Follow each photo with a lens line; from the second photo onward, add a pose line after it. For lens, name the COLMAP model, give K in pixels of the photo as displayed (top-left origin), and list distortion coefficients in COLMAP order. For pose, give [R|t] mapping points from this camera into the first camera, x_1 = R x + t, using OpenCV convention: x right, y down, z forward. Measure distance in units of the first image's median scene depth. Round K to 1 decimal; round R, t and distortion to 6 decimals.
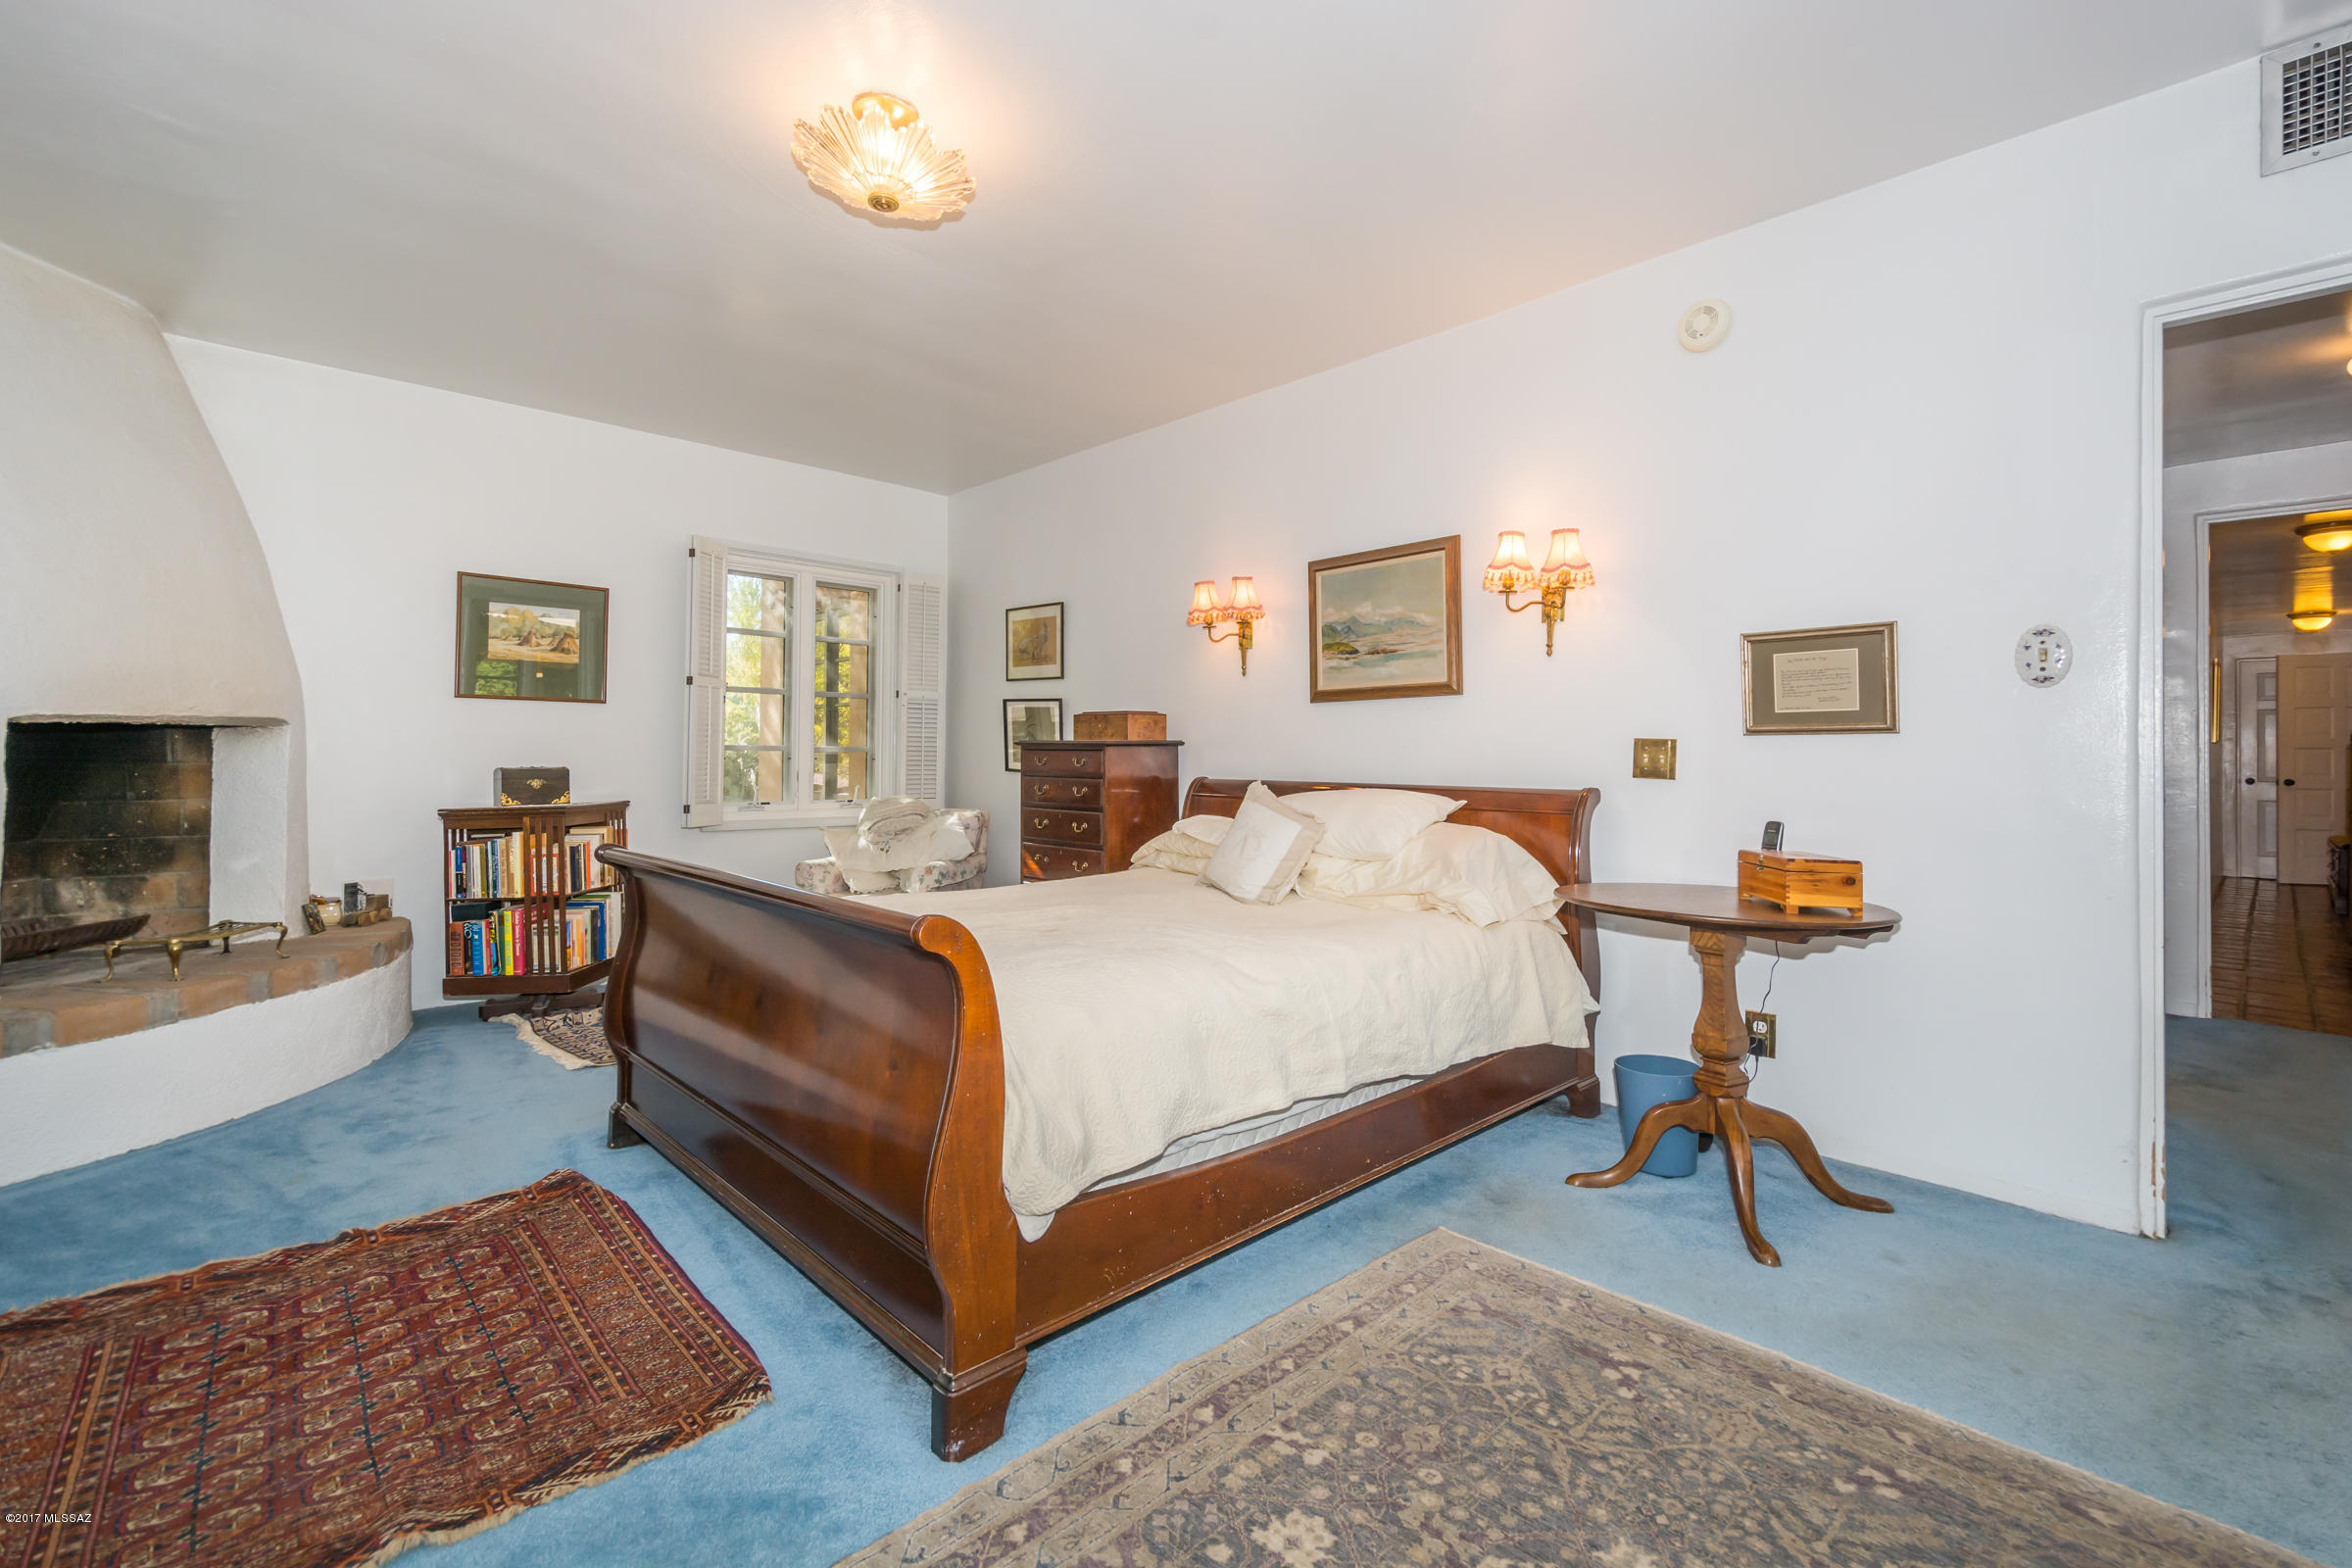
lens RADIAL K [[1029.9, 0, 1177.6], [0, 1029.9, 771.1], [0, 0, 1]] dist [0.017717, -0.005917]
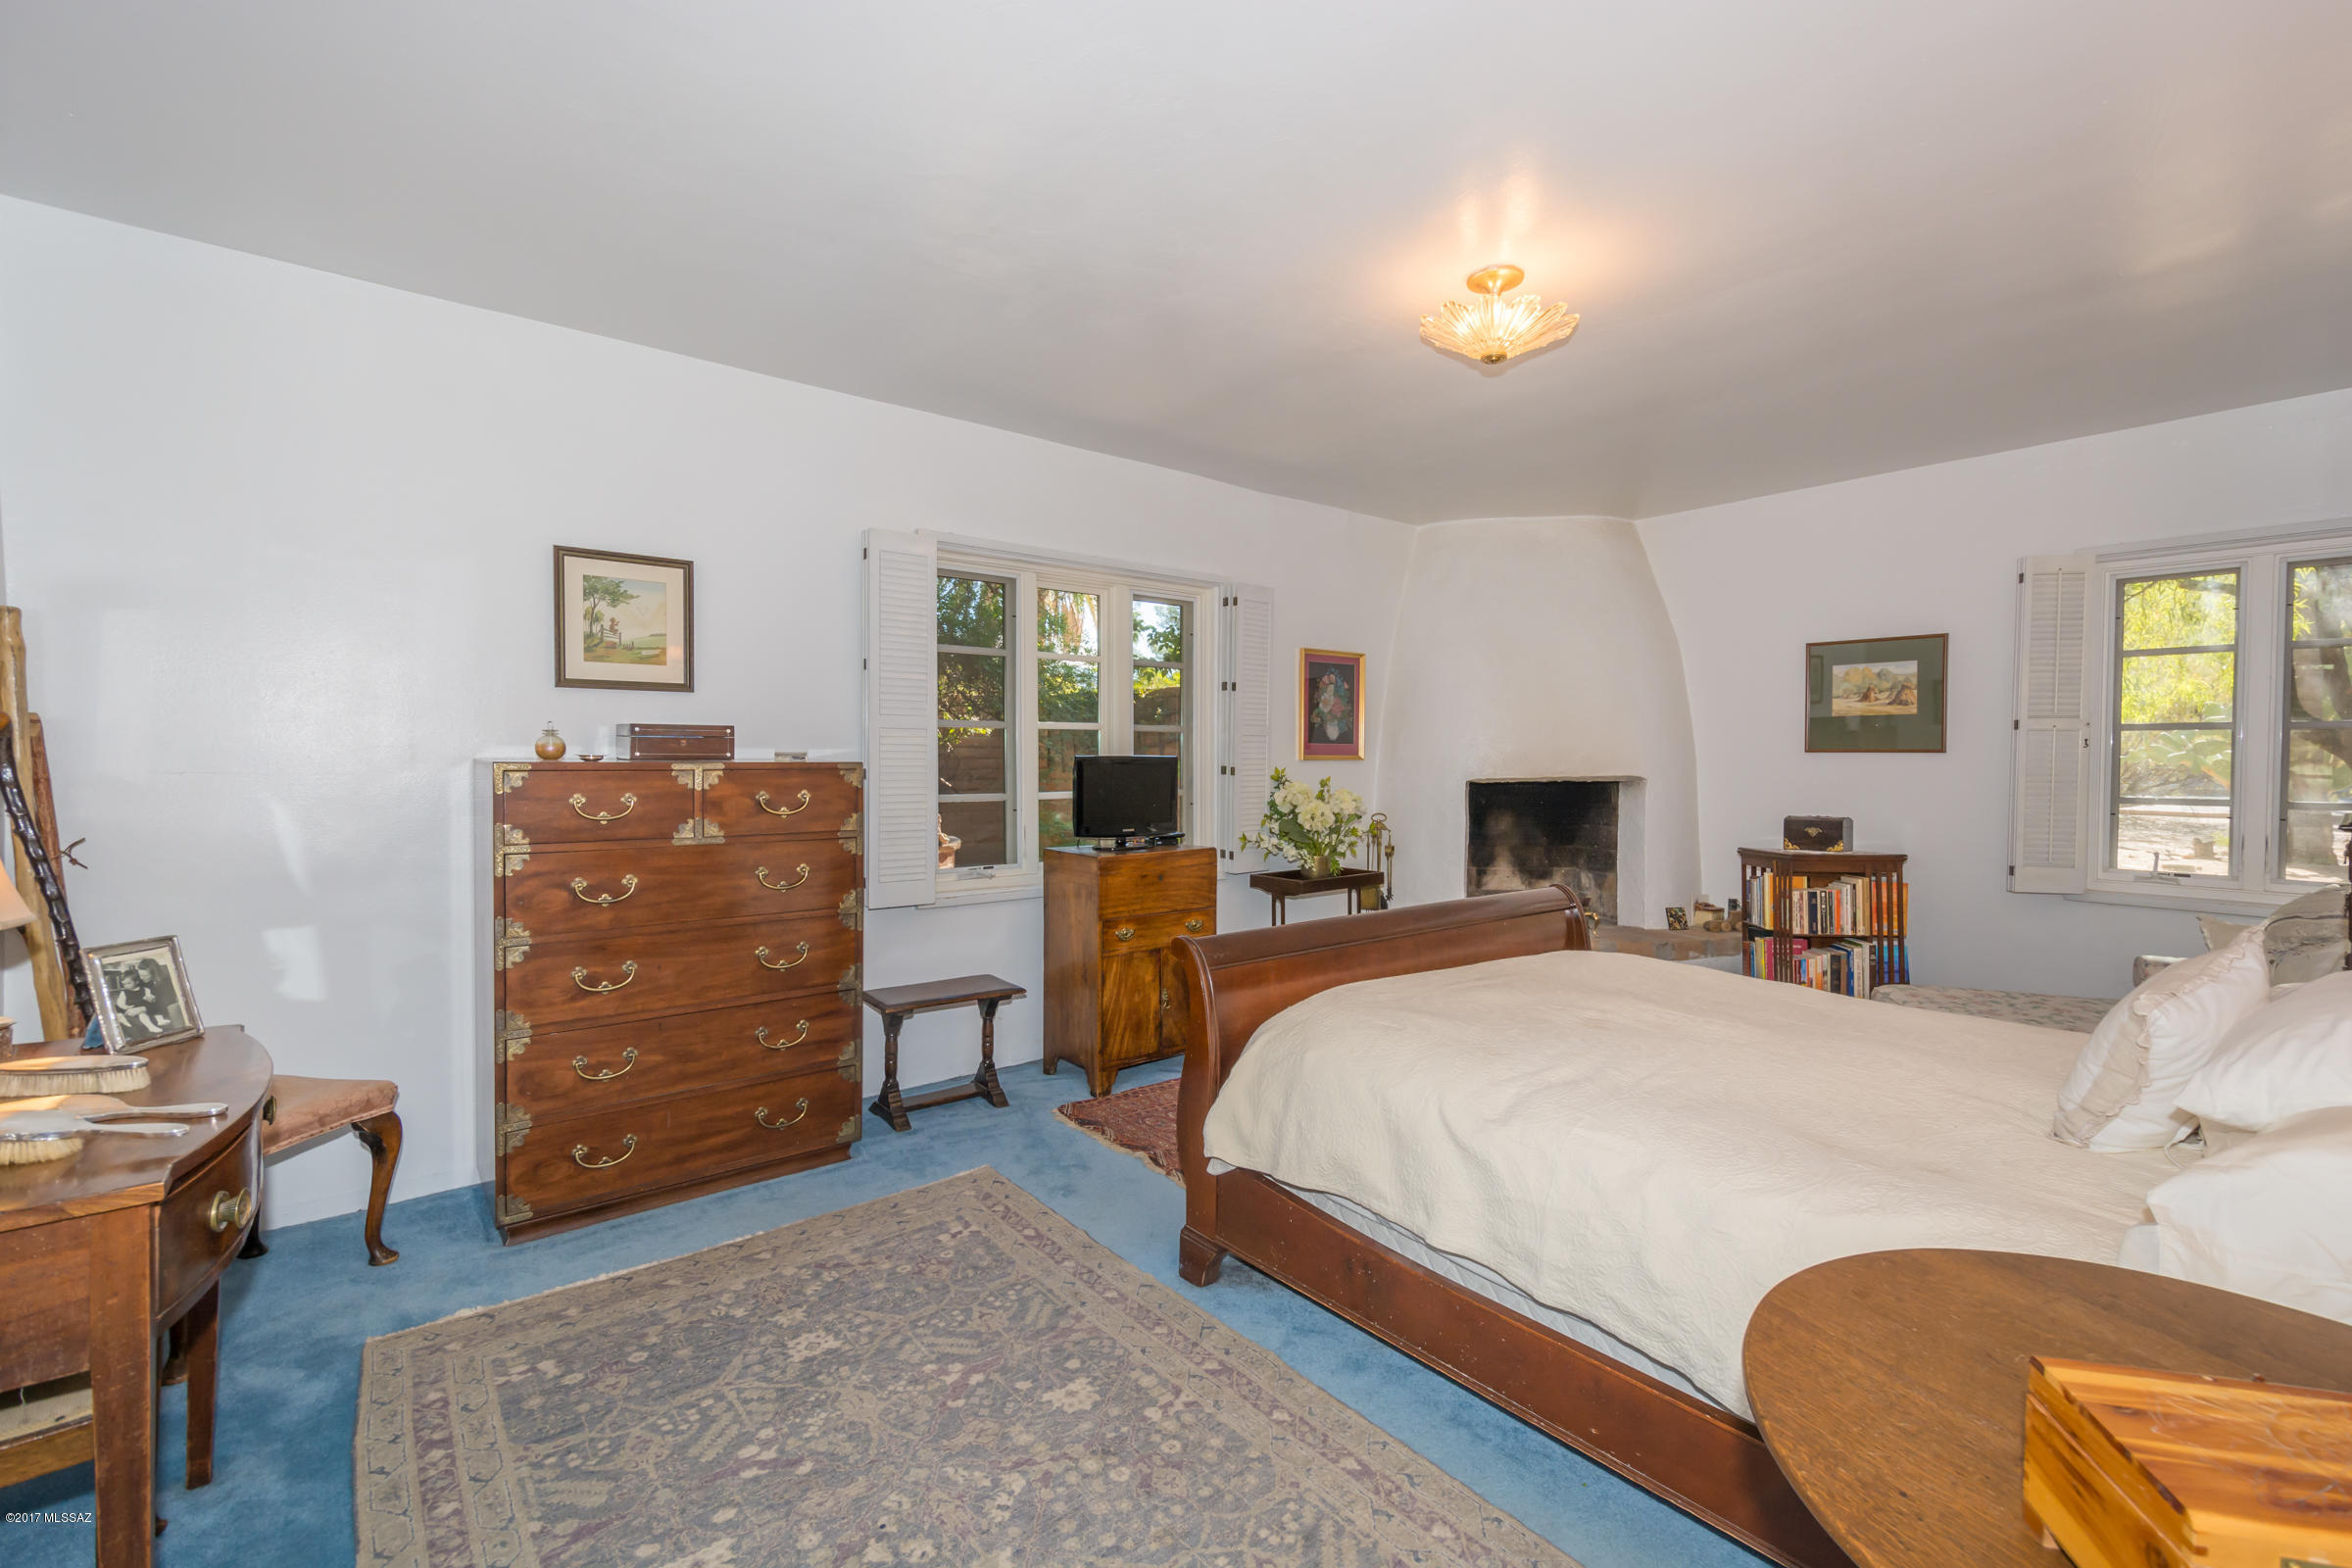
lens RADIAL K [[1001.8, 0, 1187.3], [0, 1001.8, 783.2], [0, 0, 1]] dist [0.015042, -0.005899]
pose [[-0.072082, 0.015376, -0.997280, 0.520030], [-0.018266, 0.999693, 0.016733, -0.047420], [0.997231, 0.019423, -0.071779, 0.435139]]
